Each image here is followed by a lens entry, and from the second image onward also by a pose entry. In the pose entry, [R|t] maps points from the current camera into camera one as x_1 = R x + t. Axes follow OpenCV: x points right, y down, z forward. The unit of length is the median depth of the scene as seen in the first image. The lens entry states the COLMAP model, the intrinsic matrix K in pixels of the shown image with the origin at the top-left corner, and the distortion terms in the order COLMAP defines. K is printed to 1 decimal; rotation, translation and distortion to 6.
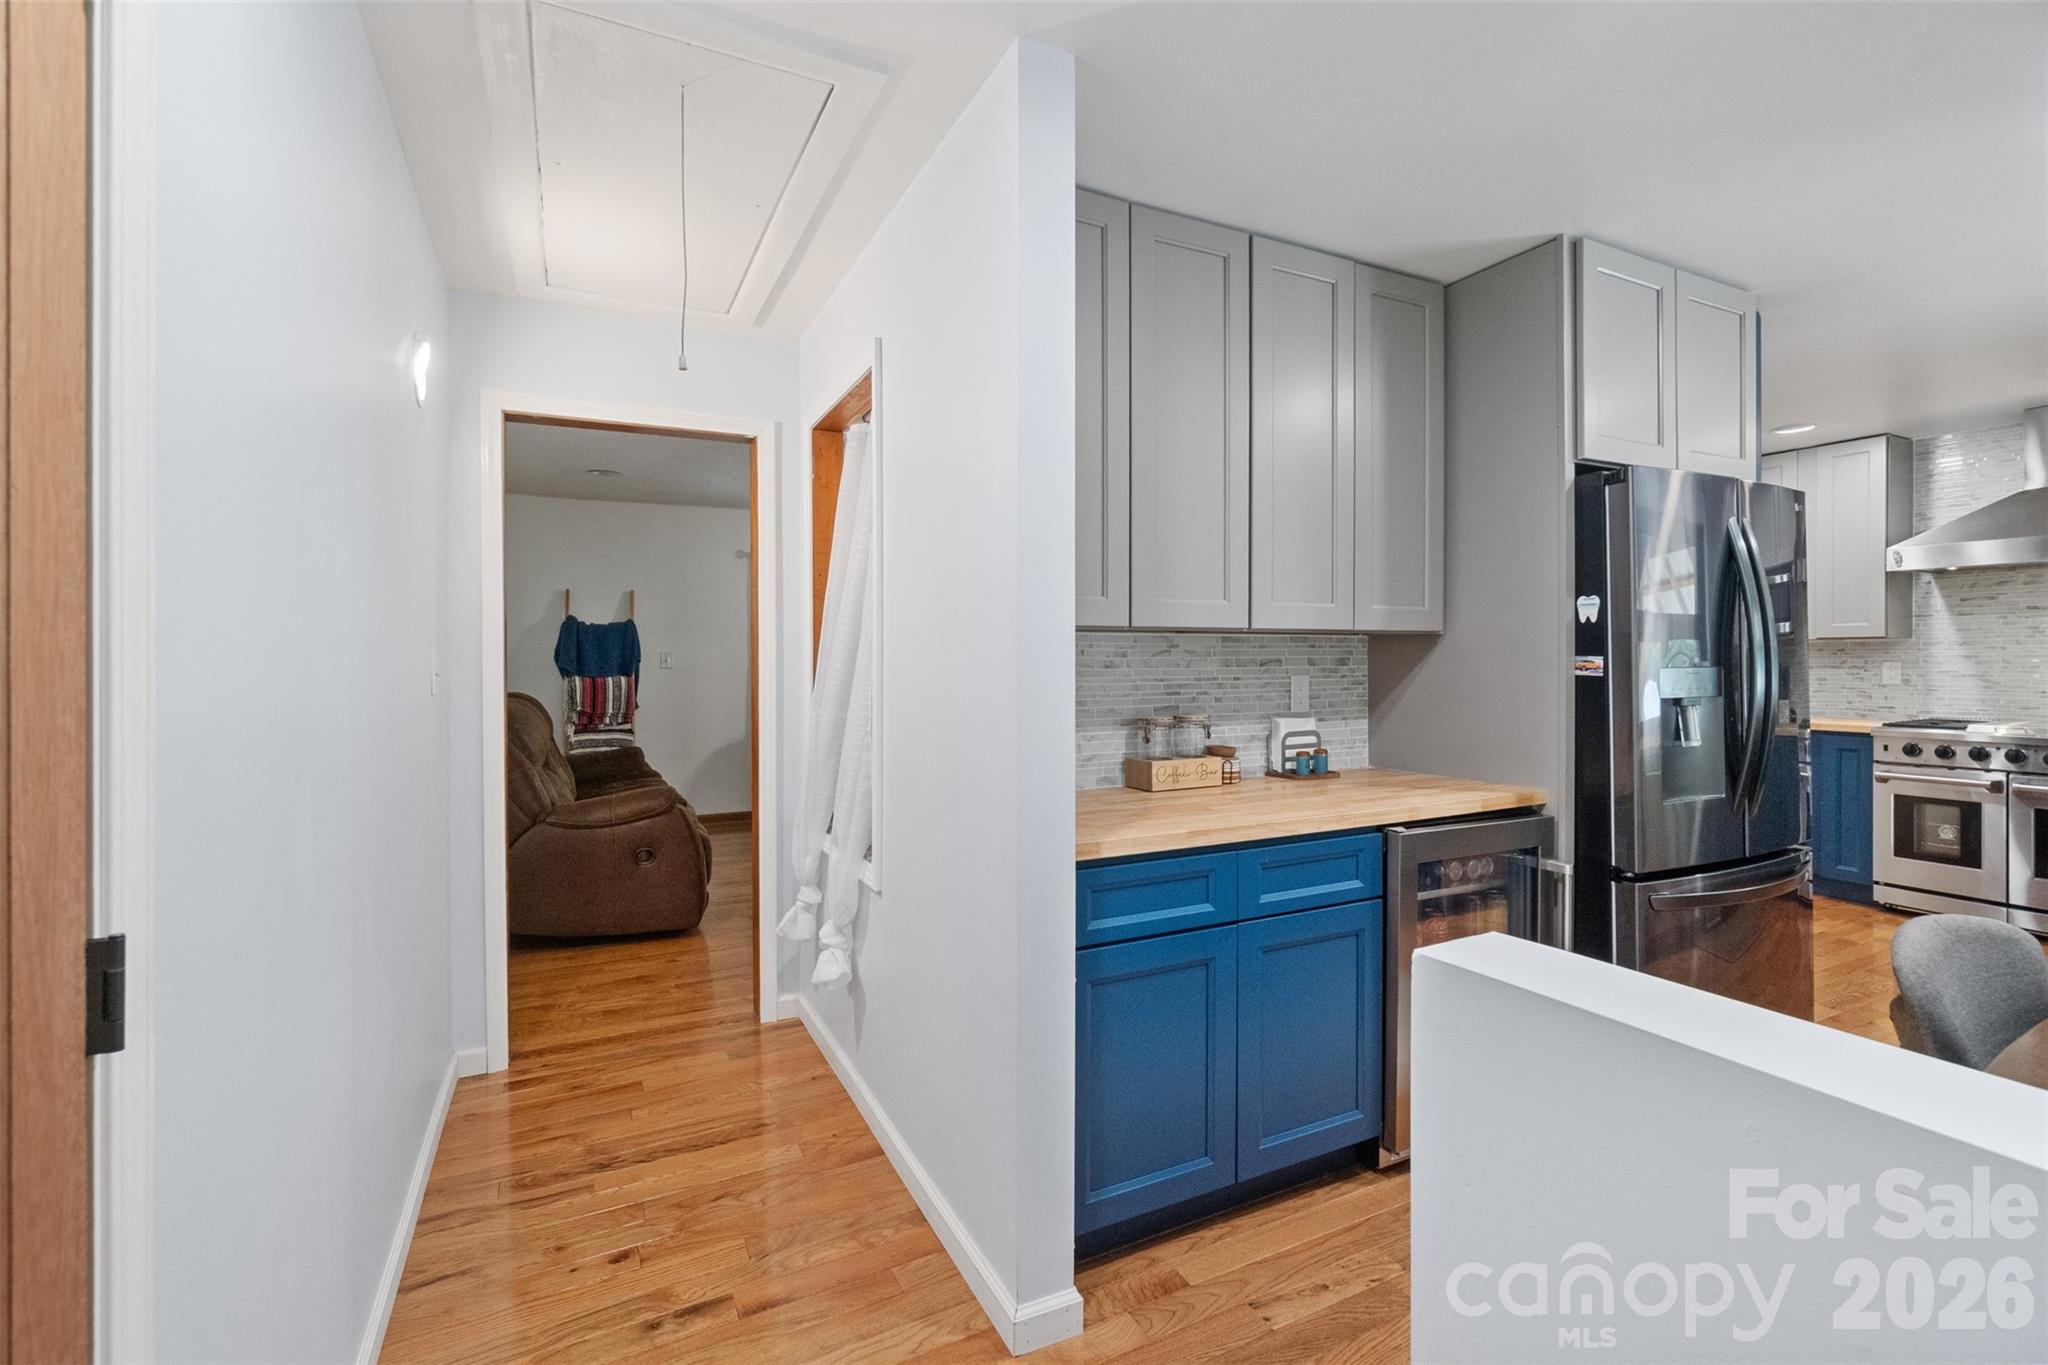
lens RADIAL K [[907.6, 0, 1019.0], [0, 907.6, 663.2], [0, 0, 1]] dist [0.000065, 0.000215]
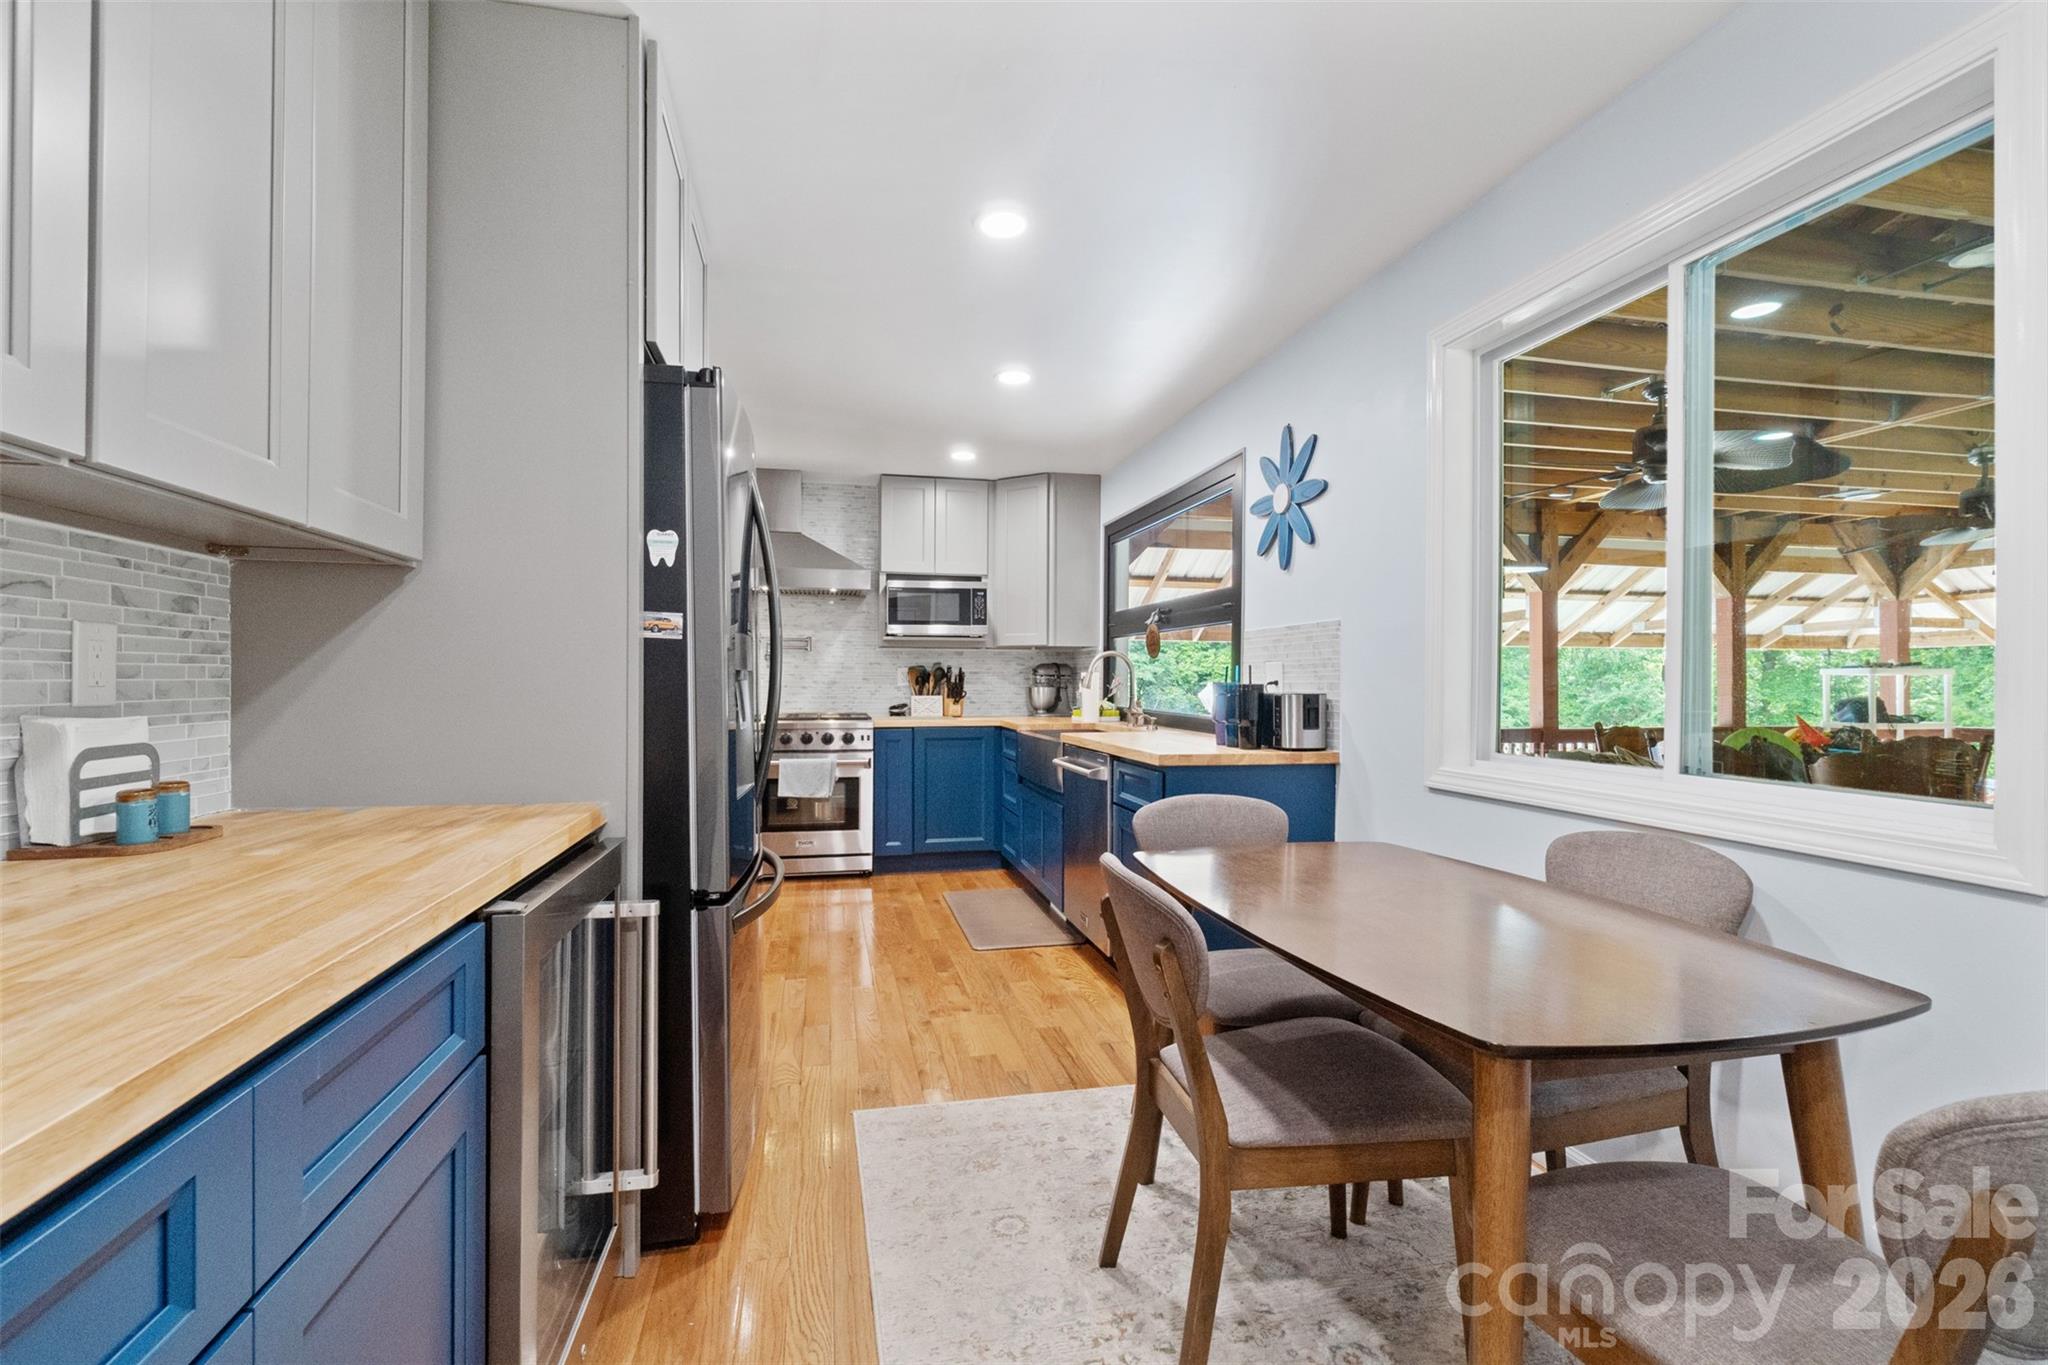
lens RADIAL K [[895.4, 0, 1024.0], [0, 895.4, 682.5], [0, 0, 1]] dist [-0.006981, 0.000668]
pose [[0.251453, 0.006400, 0.967848, 0.000164], [-0.001567, 0.999980, -0.006205, 0.047682], [-0.967868, 0.000044, 0.251458, 0.476868]]
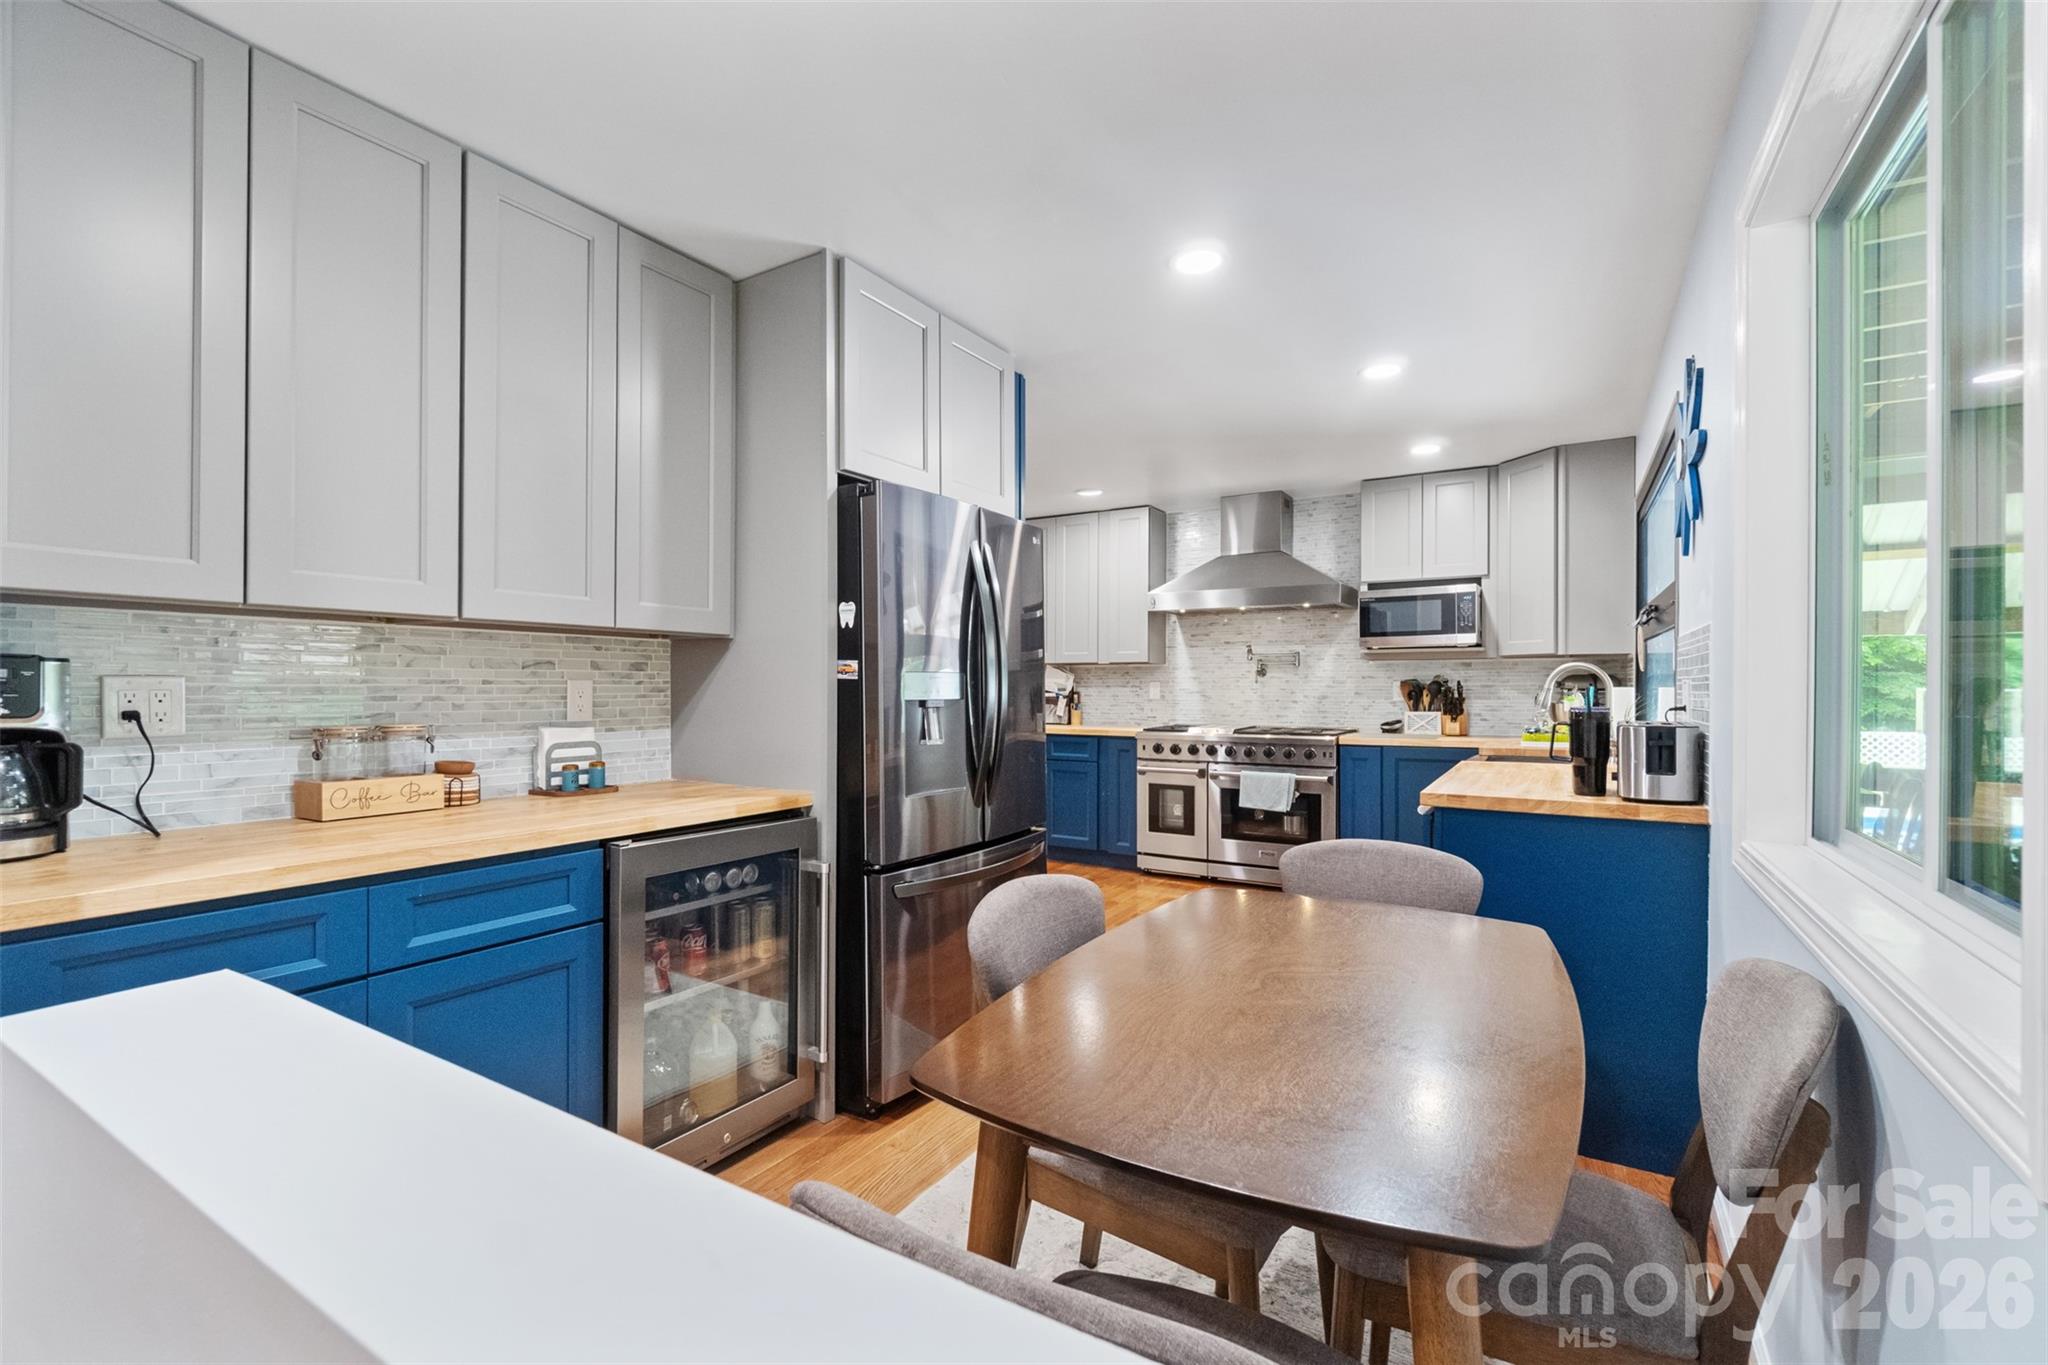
lens RADIAL K [[893.4, 0, 1014.1], [0, 893.4, 684.5], [0, 0, 1]] dist [0.000103, 0.000256]
pose [[0.852596, 0.007255, 0.522520, 0.229025], [-0.003668, 0.999962, -0.007899, 0.024468], [-0.522557, 0.004819, 0.852591, 0.026668]]
